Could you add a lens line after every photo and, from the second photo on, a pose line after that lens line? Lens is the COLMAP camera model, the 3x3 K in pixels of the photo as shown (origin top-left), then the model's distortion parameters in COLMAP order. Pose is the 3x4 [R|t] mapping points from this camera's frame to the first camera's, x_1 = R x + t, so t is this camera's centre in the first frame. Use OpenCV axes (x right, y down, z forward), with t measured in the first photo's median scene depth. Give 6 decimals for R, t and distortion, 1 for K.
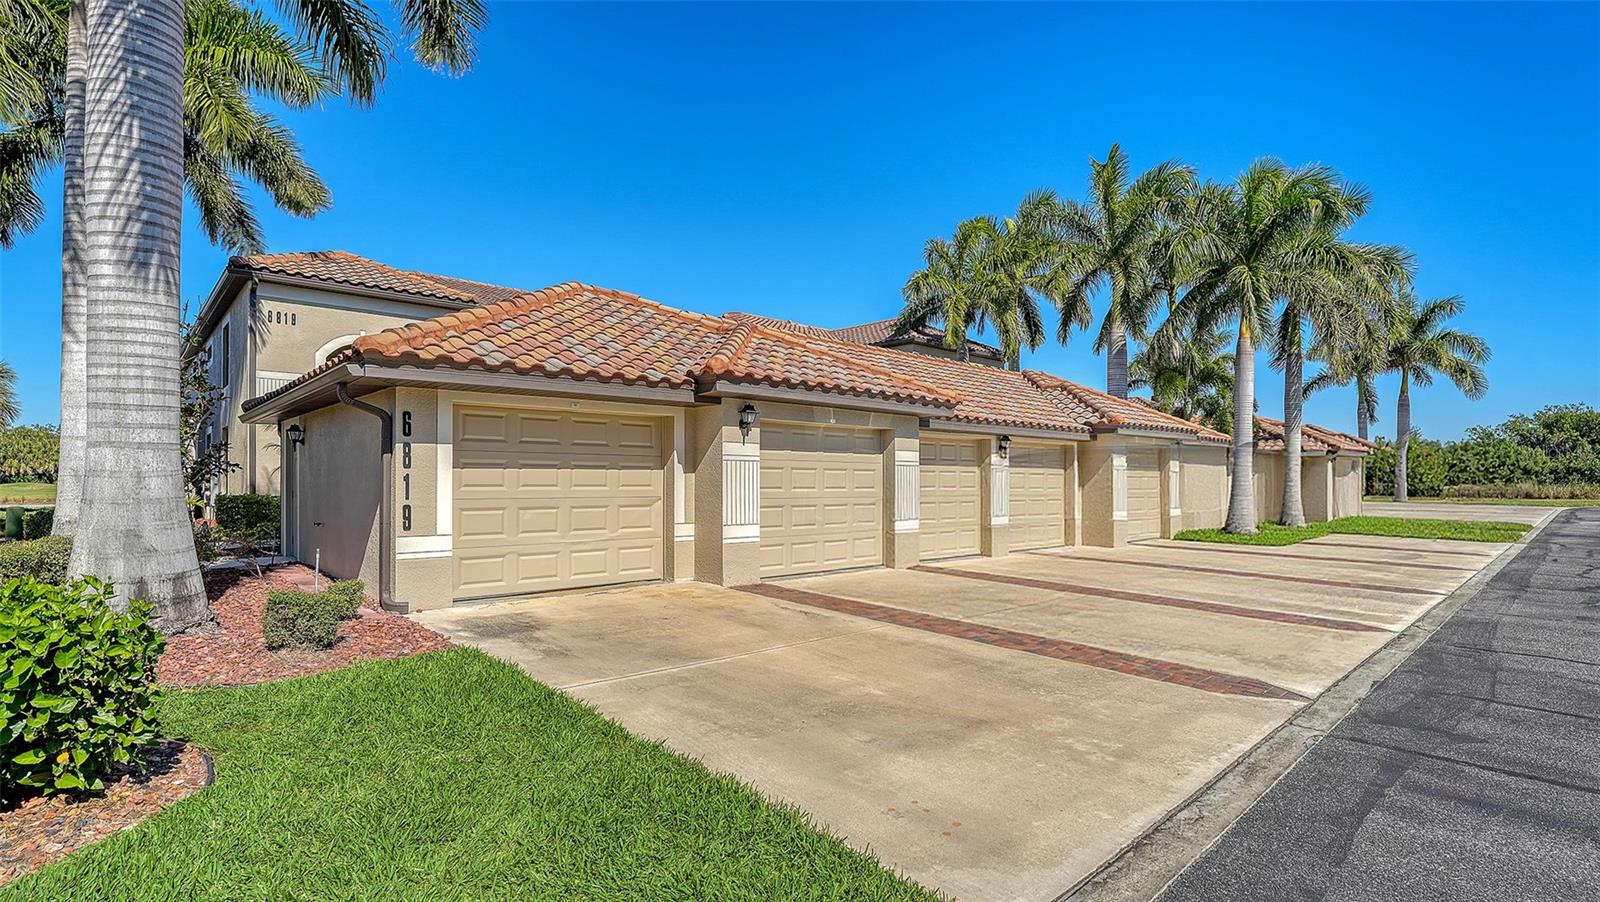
lens RADIAL K [[736.0, 0, 799.7], [0, 736.0, 458.7], [0, 0, 1]] dist [0.000127, -0.000032]
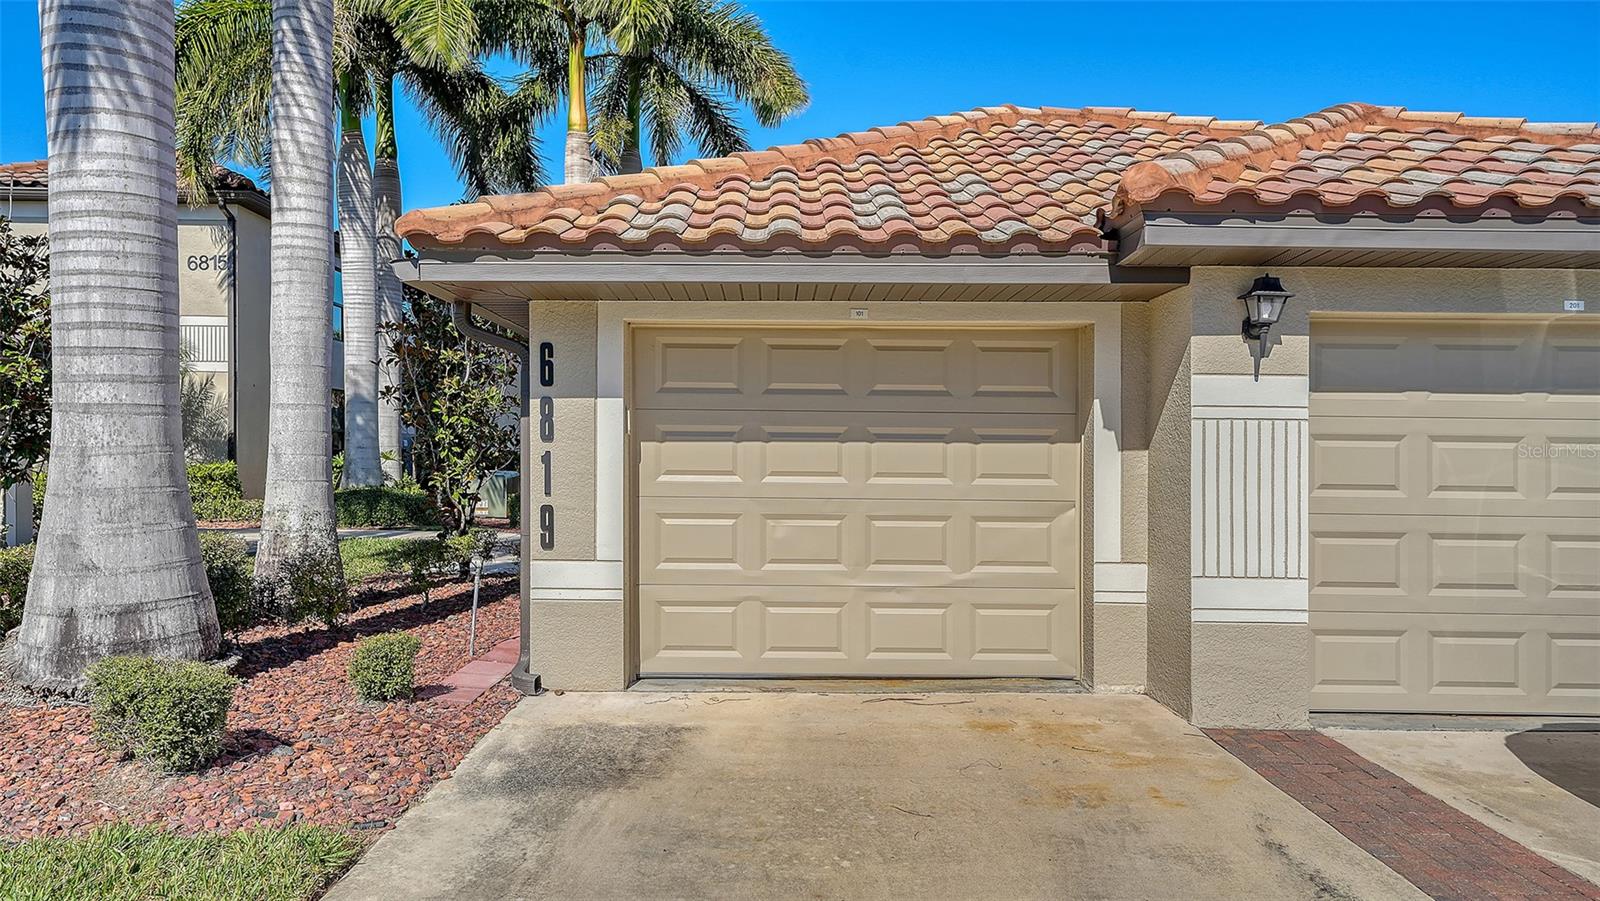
lens RADIAL K [[997.0, 0, 800.2], [0, 997.0, 457.2], [0, 0, 1]] dist [0.015944, -0.000183]
pose [[0.742114, 0.005353, -0.670253, 0.111685], [0.012792, 0.999673, 0.022147, 0.008612], [0.670152, -0.025010, 0.741802, 0.452463]]
